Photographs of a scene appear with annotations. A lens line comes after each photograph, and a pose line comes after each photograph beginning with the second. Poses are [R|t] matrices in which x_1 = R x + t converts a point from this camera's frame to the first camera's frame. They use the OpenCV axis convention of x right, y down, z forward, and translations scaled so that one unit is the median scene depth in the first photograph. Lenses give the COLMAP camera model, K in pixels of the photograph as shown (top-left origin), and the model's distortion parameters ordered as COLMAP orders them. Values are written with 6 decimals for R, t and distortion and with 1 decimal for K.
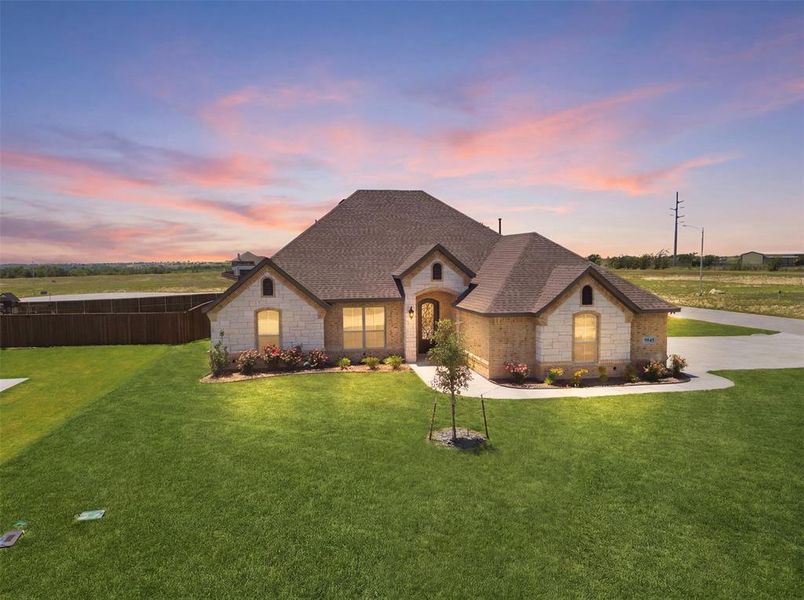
lens RADIAL K [[585.3, 0, 401.4], [0, 585.3, 316.8], [0, 0, 1]] dist [0.154485, -0.000662]
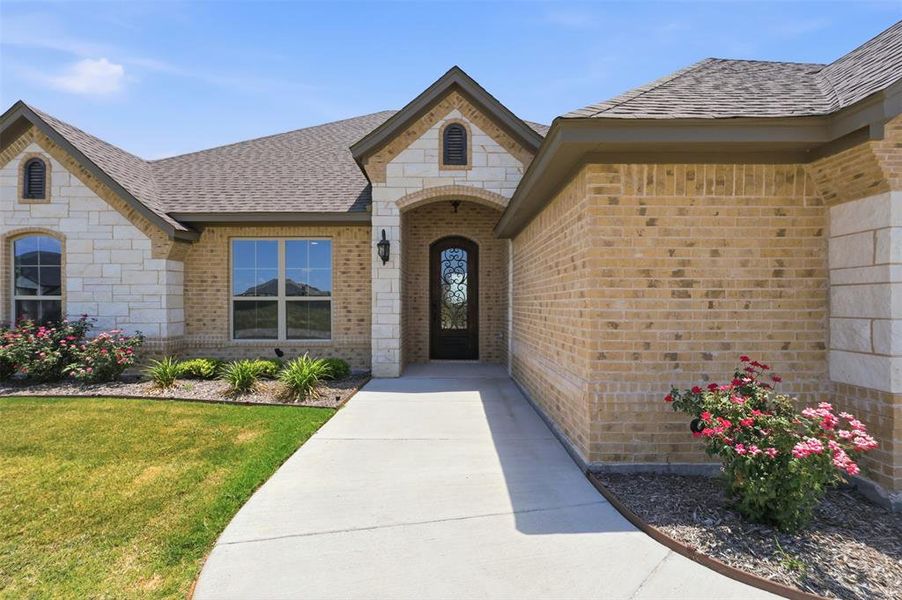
lens RADIAL K [[424.0, 0, 451.0], [0, 424.0, 300.0], [0, 0, 1]] dist [0.000338, 0.000248]
pose [[0.978056, 0.004884, -0.208285, 0.122972], [-0.028741, 0.993330, -0.111670, 0.058906], [0.206350, 0.115205, 0.971672, 0.769956]]
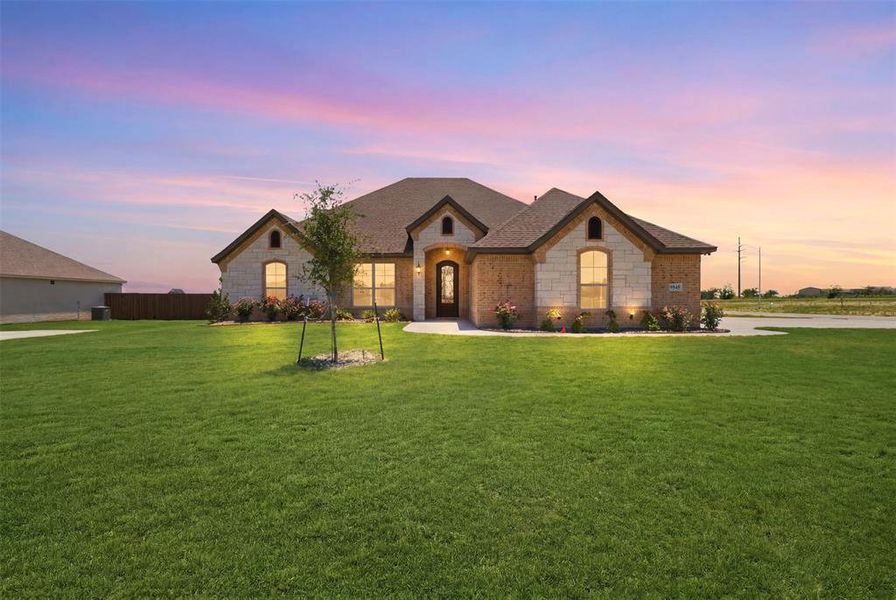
lens RADIAL K [[420.0, 0, 448.0], [0, 420.0, 300.0], [0, 0, 1]] dist [0.001953, -0.000160]
pose [[0.979220, 0.005584, -0.202724, 0.210869], [-0.028379, 0.993558, -0.109711, 0.123800], [0.200806, 0.113184, 0.973071, 0.359878]]
